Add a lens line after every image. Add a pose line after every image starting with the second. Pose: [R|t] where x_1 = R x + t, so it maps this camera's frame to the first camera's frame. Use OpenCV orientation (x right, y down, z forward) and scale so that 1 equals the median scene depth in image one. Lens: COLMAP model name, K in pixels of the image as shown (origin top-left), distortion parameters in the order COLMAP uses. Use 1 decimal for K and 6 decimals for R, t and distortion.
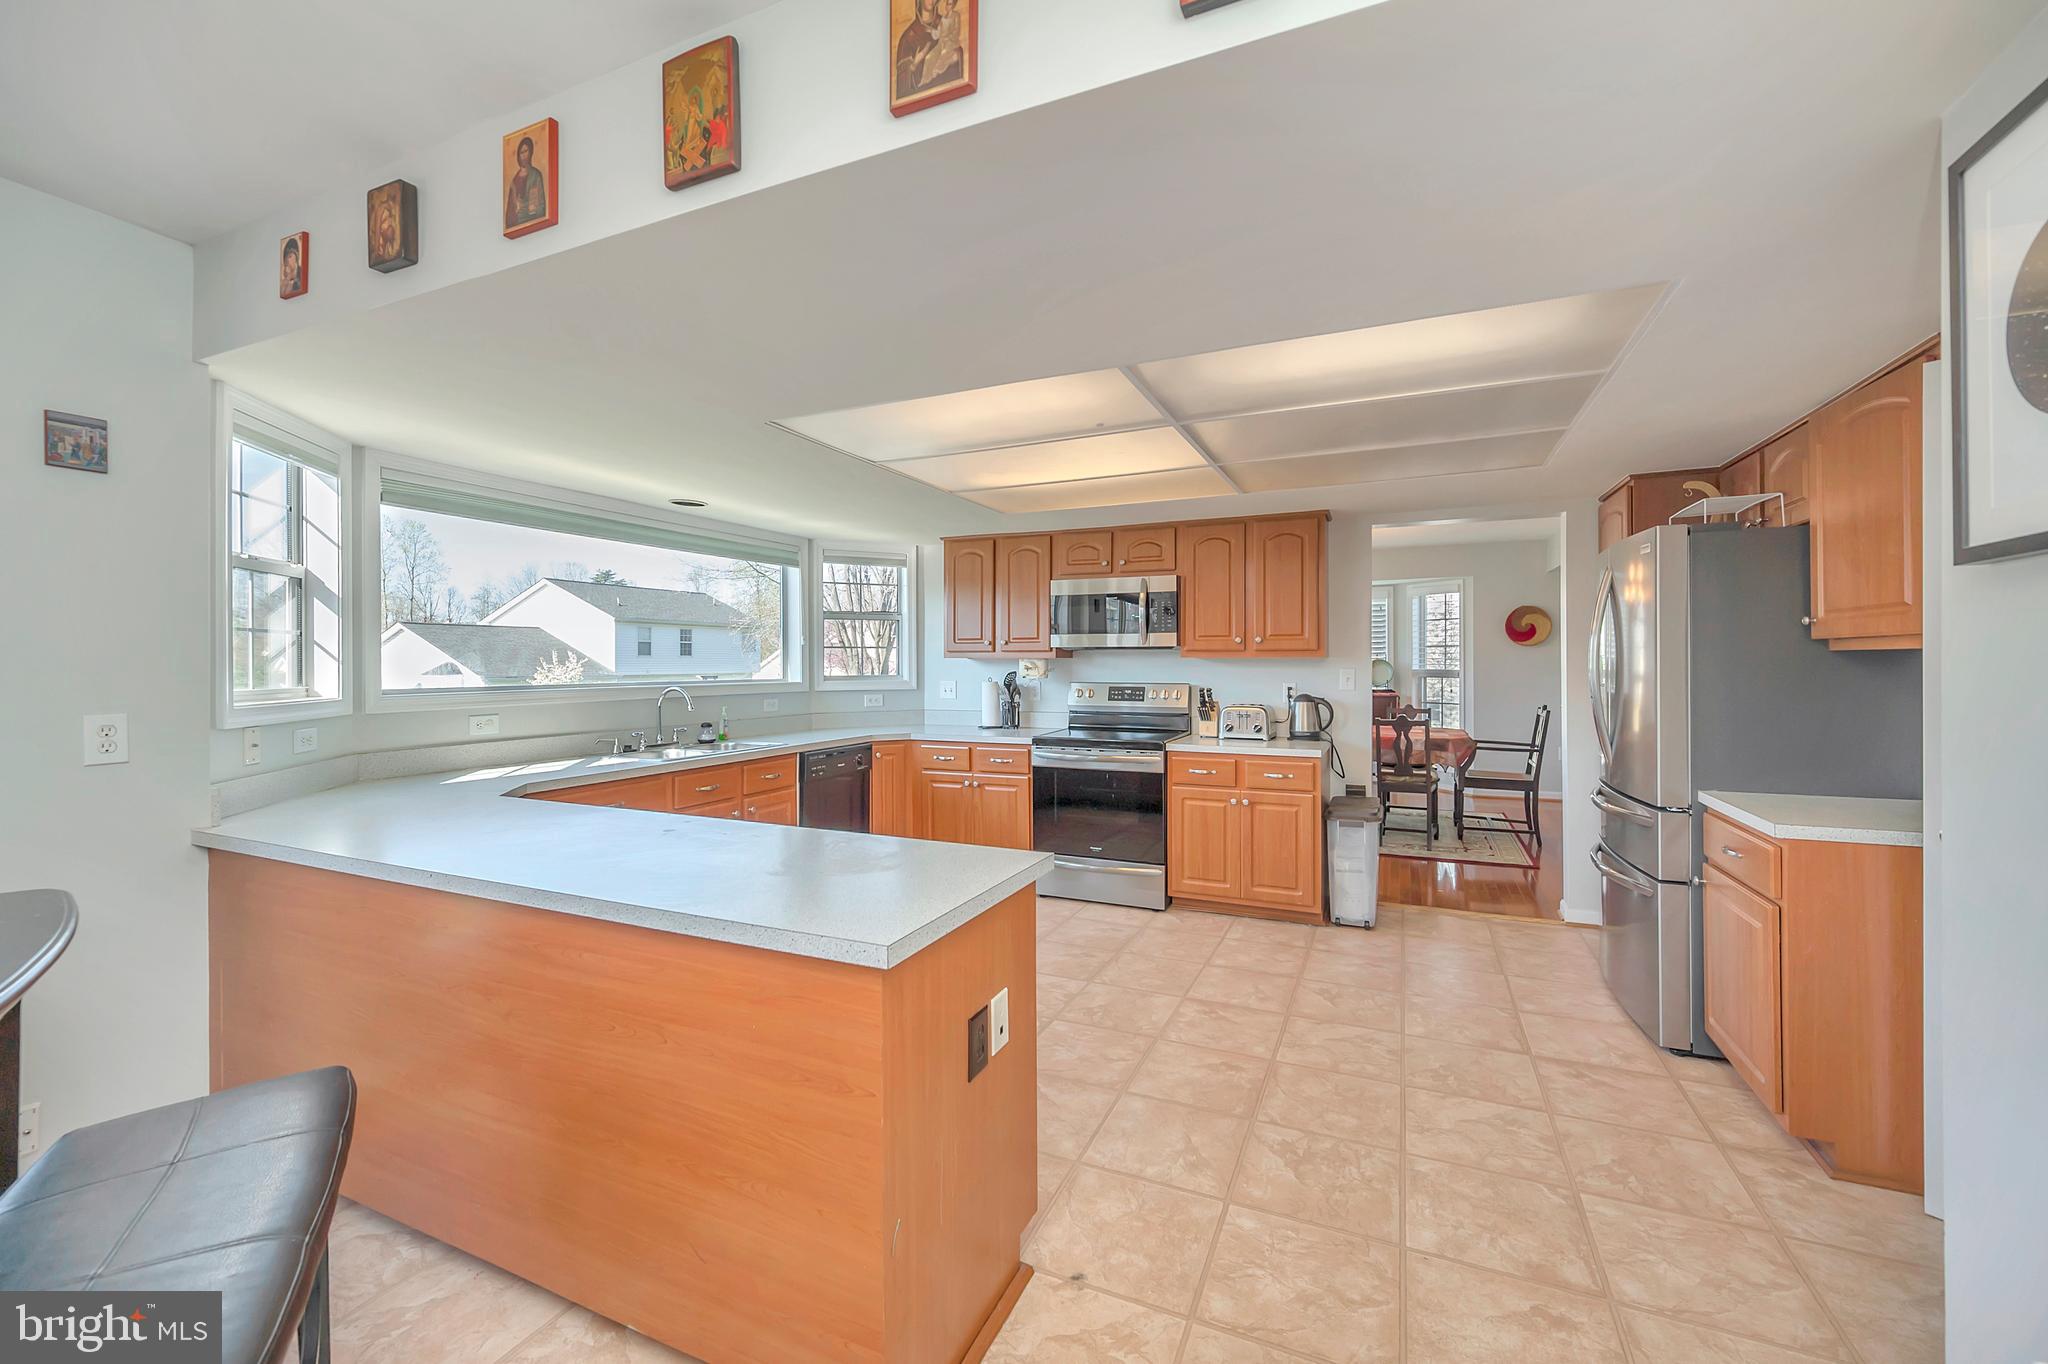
lens RADIAL K [[834.1, 0, 1025.1], [0, 834.1, 657.3], [0, 0, 1]] dist [0.000350, 0.000123]
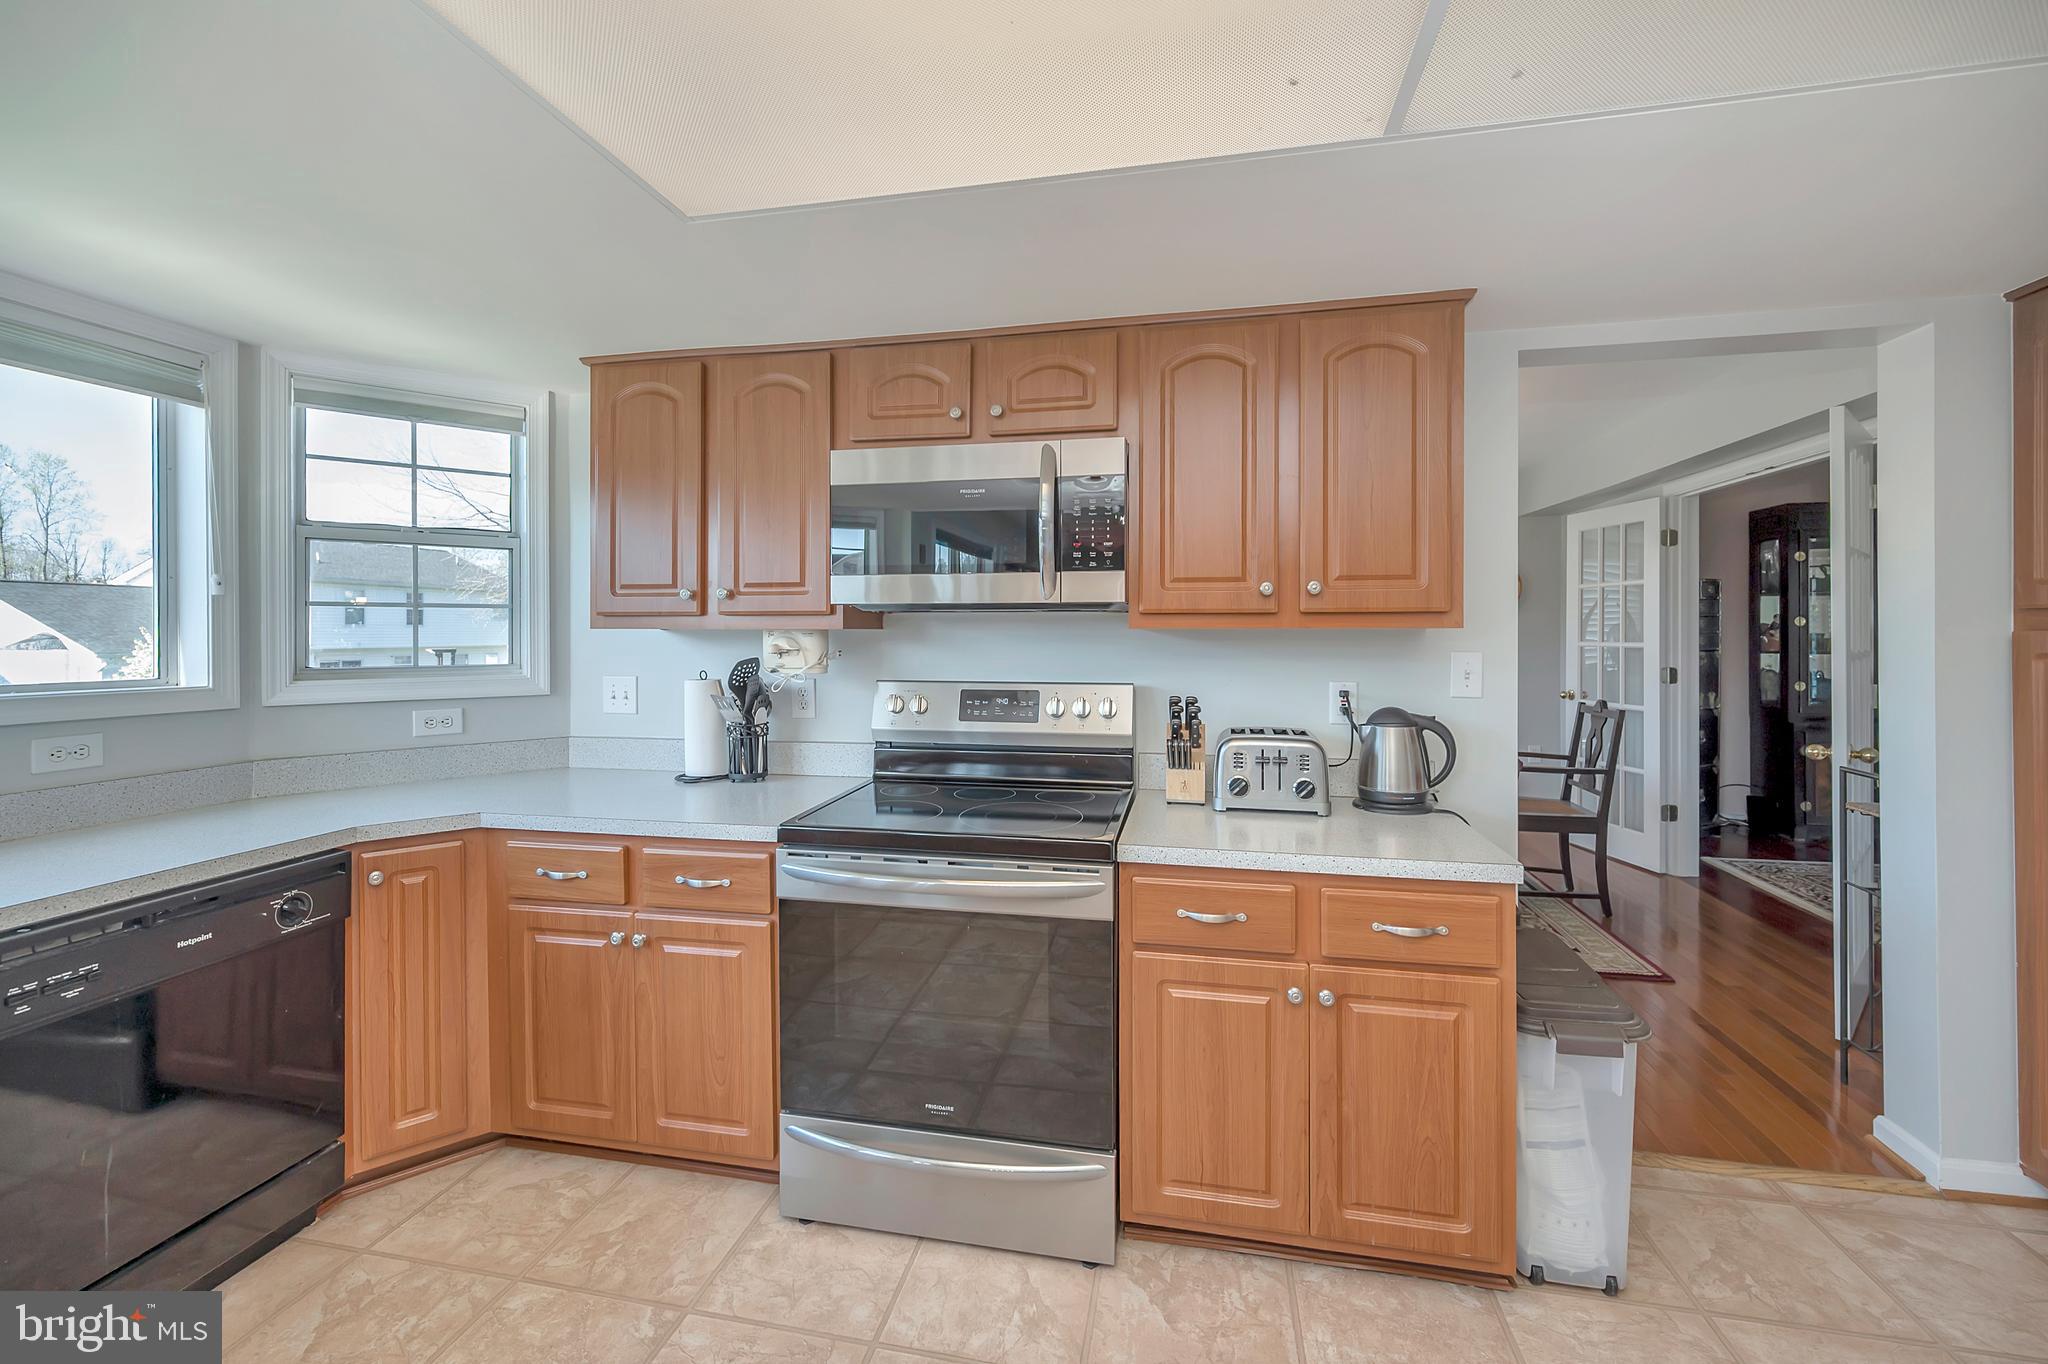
lens RADIAL K [[827.8, 0, 1027.3], [0, 827.8, 631.3], [0, 0, 1]] dist [-0.002289, -0.000388]
pose [[0.975147, 0.000955, 0.221555, 0.037812], [-0.001855, 0.999991, 0.003857, 0.000301], [-0.221549, -0.004173, 0.975140, 0.598883]]
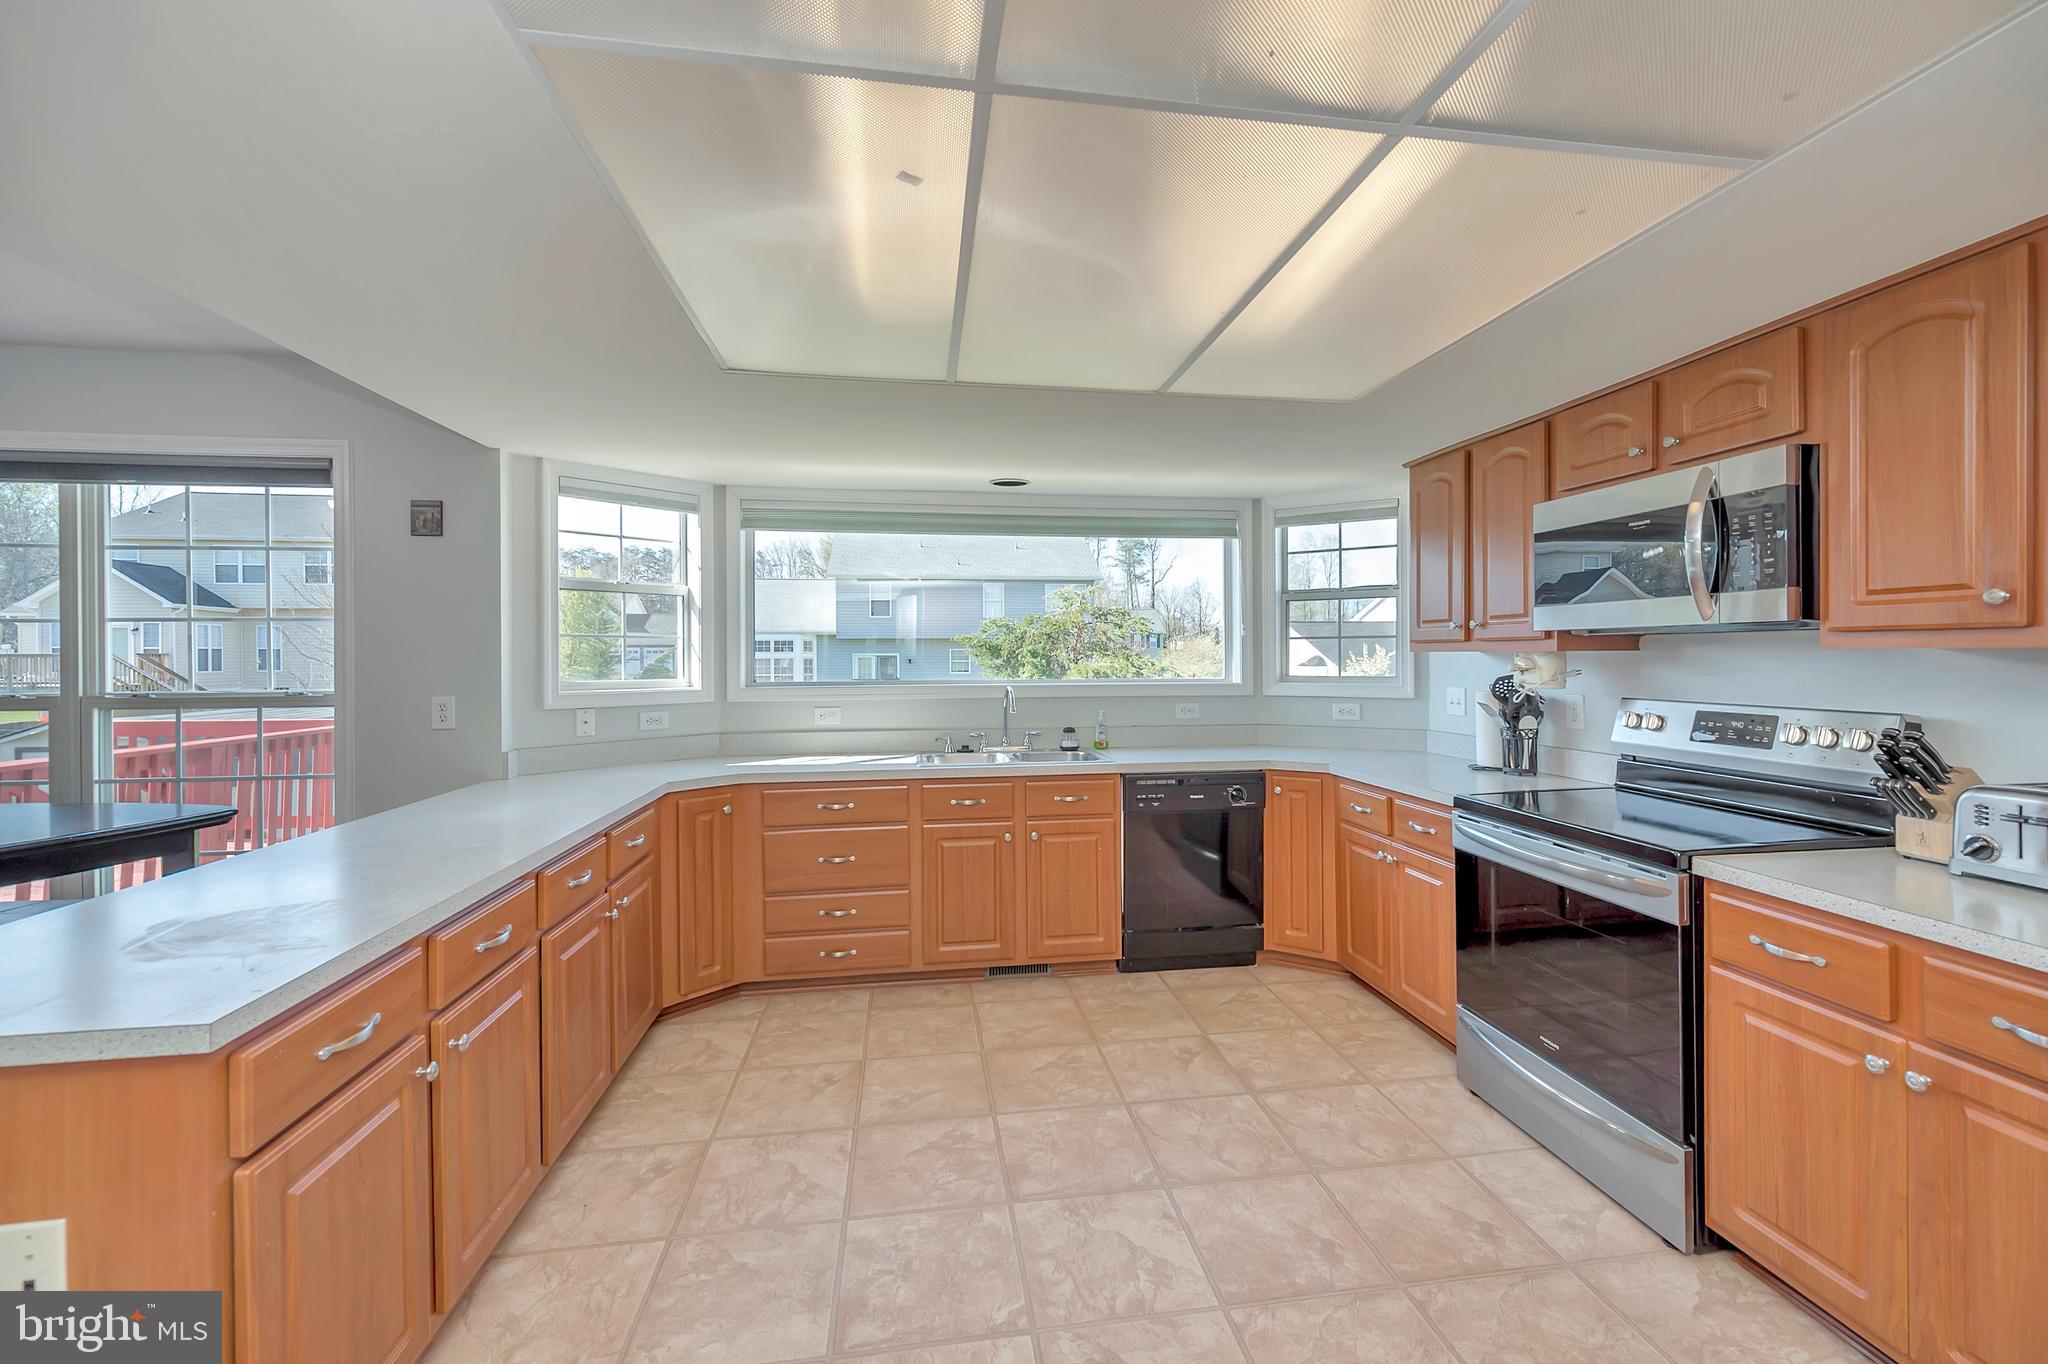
lens RADIAL K [[826.1, 0, 1033.8], [0, 826.1, 657.8], [0, 0, 1]] dist [-0.001233, -0.000162]
pose [[0.542888, 0.000751, -0.839805, 0.321190], [0.008149, 0.999948, 0.006162, -0.000667], [0.839766, -0.010189, 0.542853, 0.482061]]
